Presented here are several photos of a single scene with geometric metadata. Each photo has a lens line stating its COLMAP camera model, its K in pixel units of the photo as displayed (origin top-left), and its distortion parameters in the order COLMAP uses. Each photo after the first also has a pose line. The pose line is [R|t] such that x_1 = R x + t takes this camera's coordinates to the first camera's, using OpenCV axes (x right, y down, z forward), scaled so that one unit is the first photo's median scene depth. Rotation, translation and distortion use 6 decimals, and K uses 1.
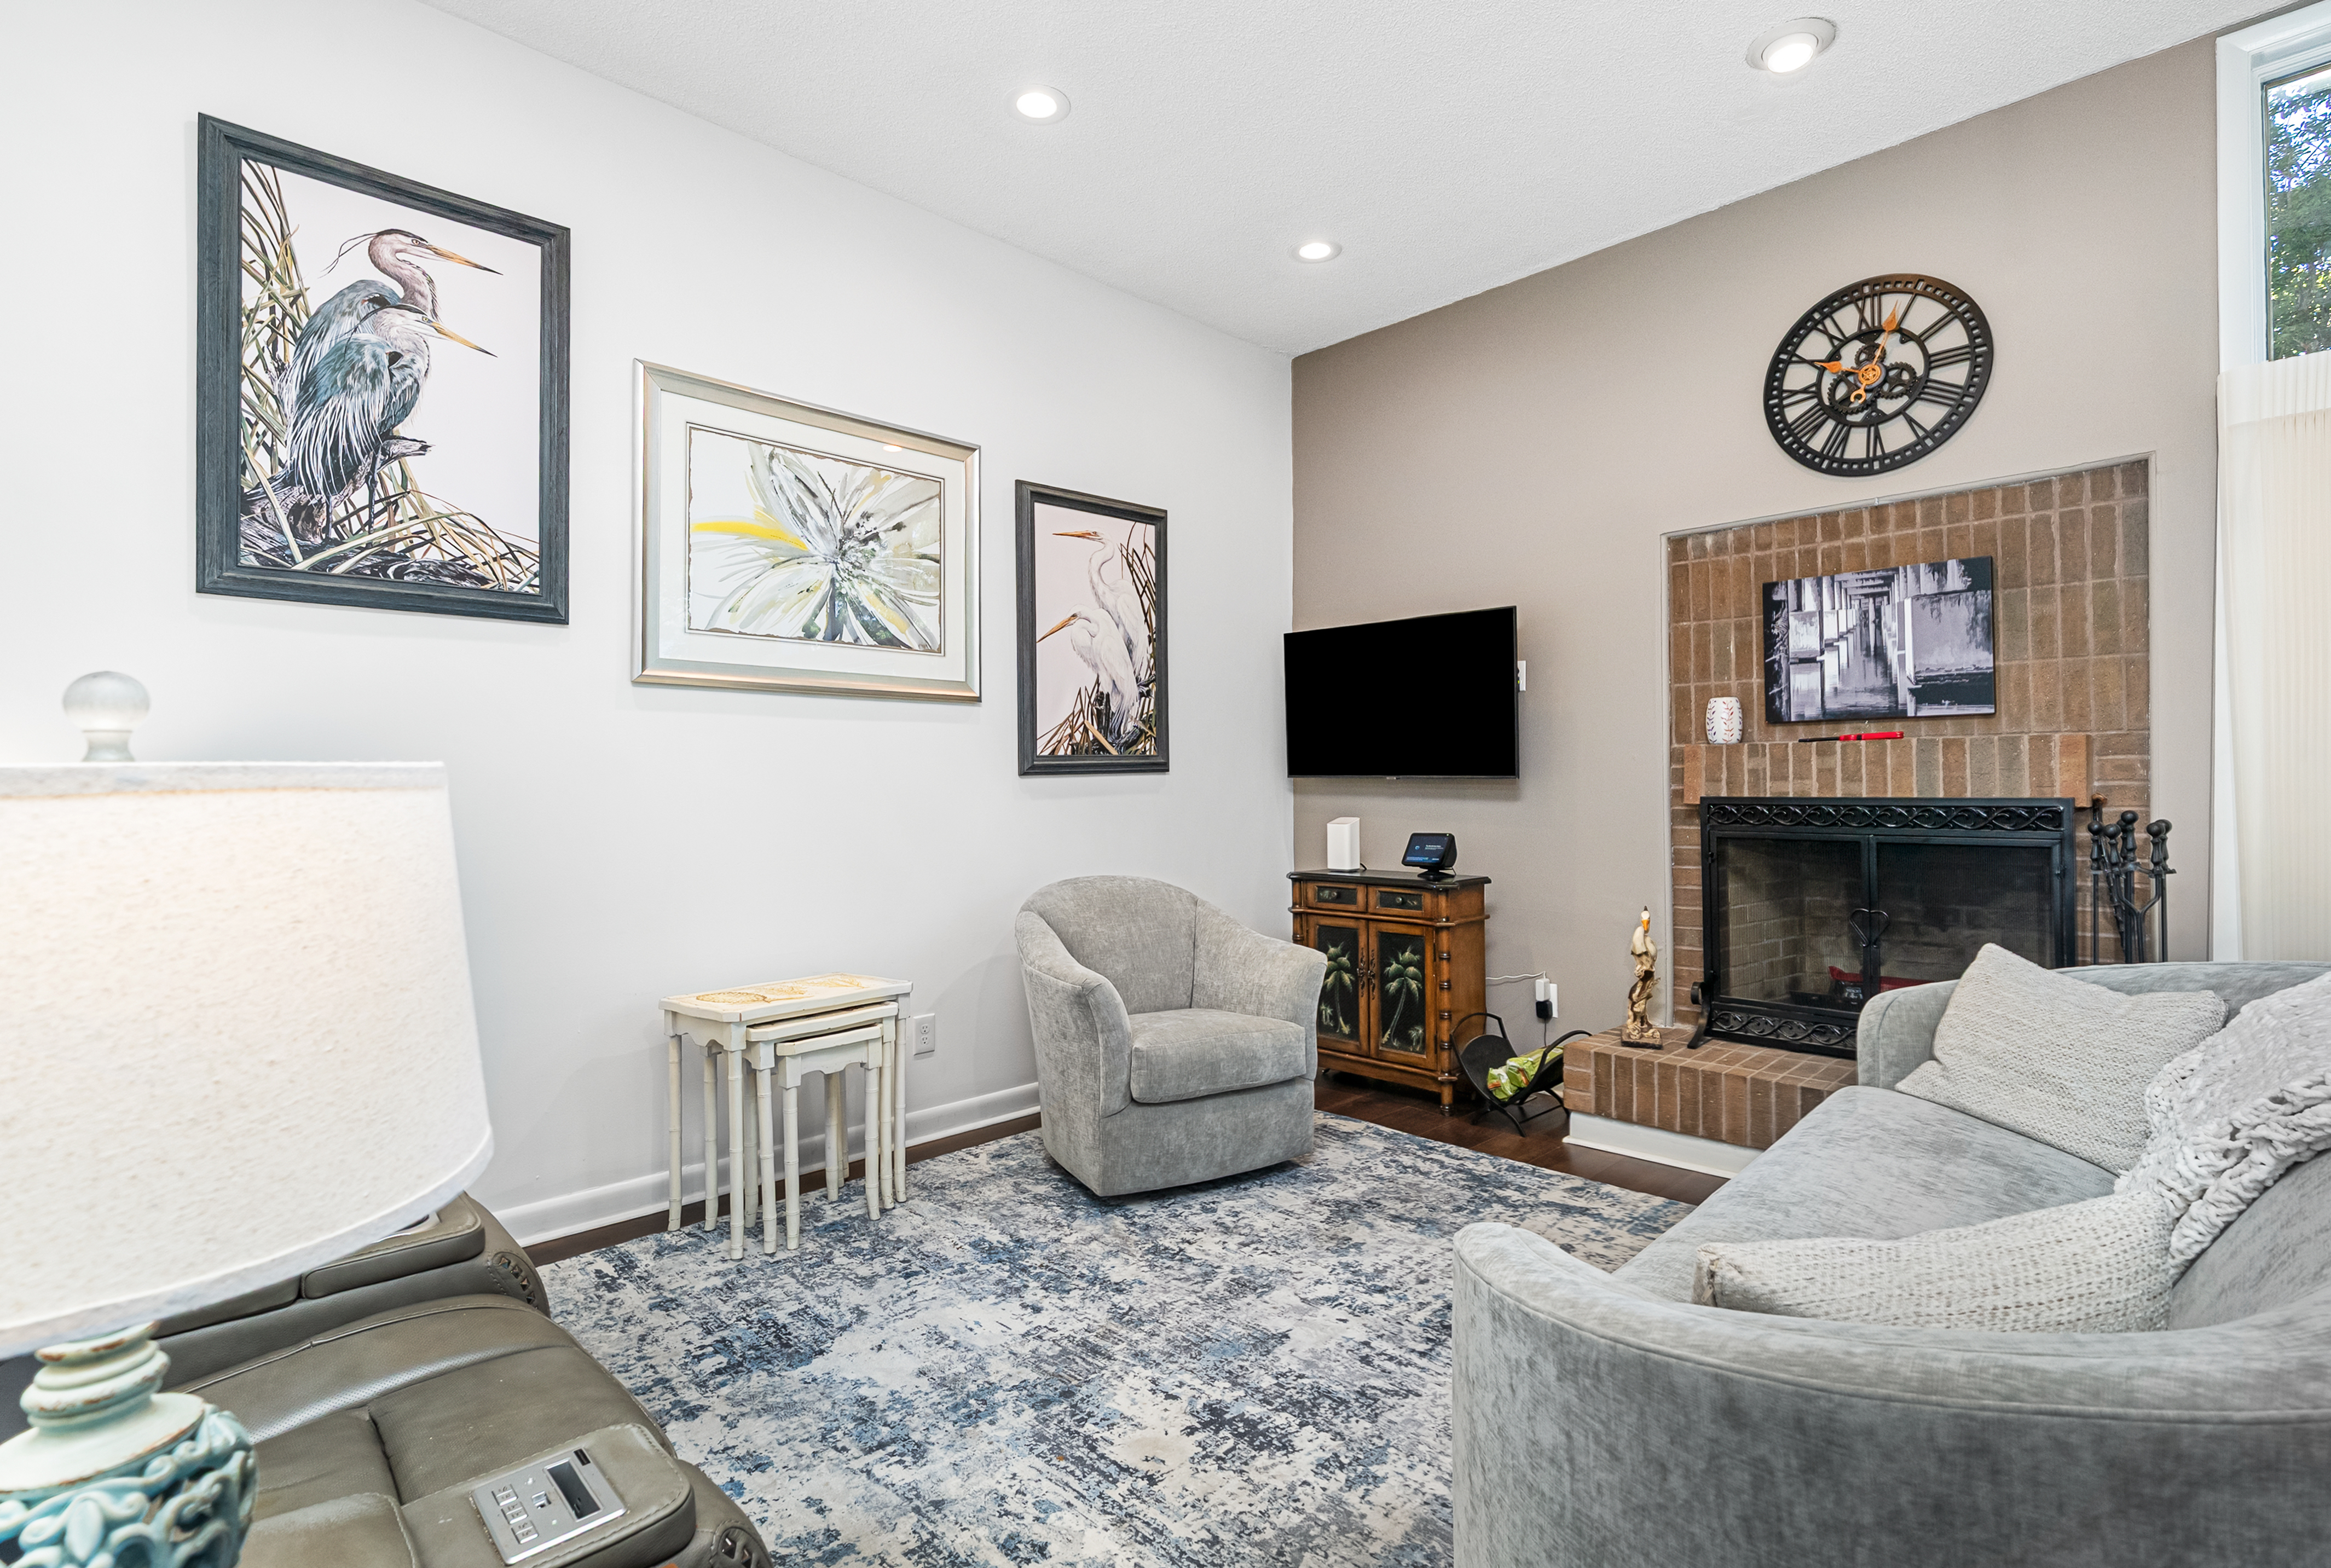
lens RADIAL K [[1104.1, 0, 1152.1], [0, 1104.1, 756.4], [0, 0, 1]] dist [-0.002396, -0.000140]
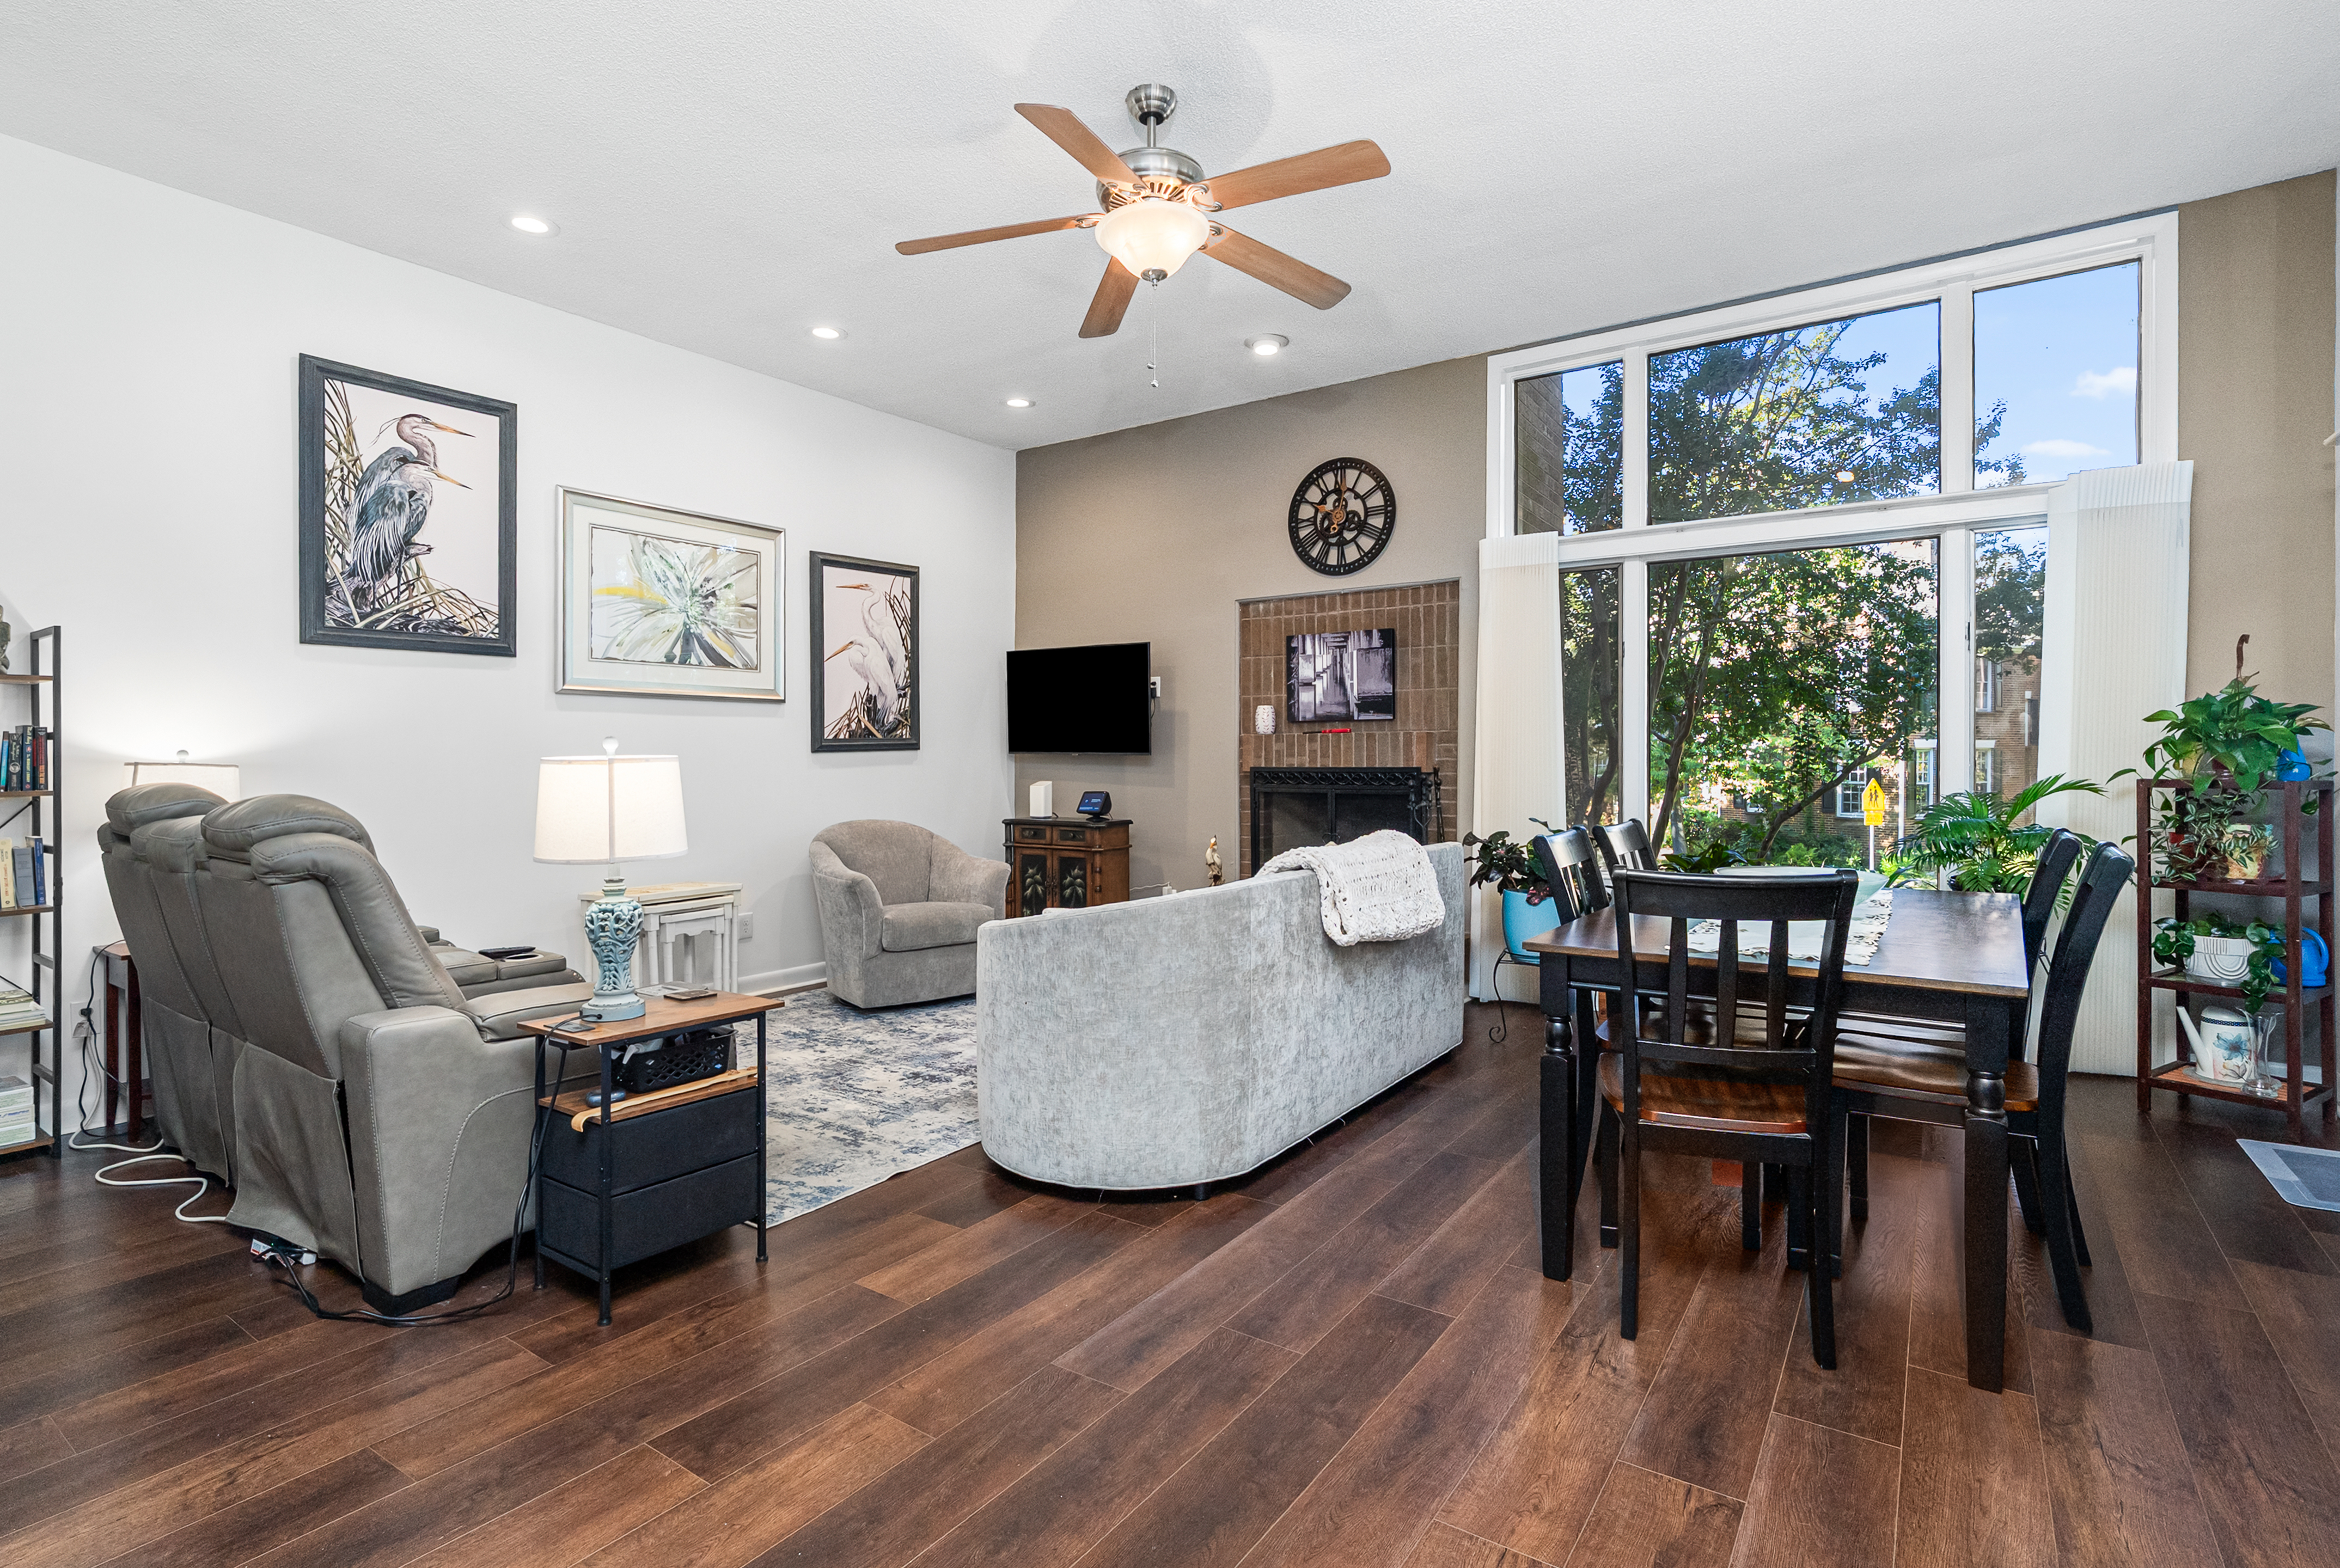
lens RADIAL K [[1124.0, 0, 1155.5], [0, 1124.0, 738.2], [0, 0, 1]] dist [-0.002085, 0.000217]
pose [[0.983388, 0.004488, 0.181460, 0.068152], [-0.006026, 0.999950, 0.007924, -0.019331], [-0.181415, -0.008886, 0.983366, -0.648877]]
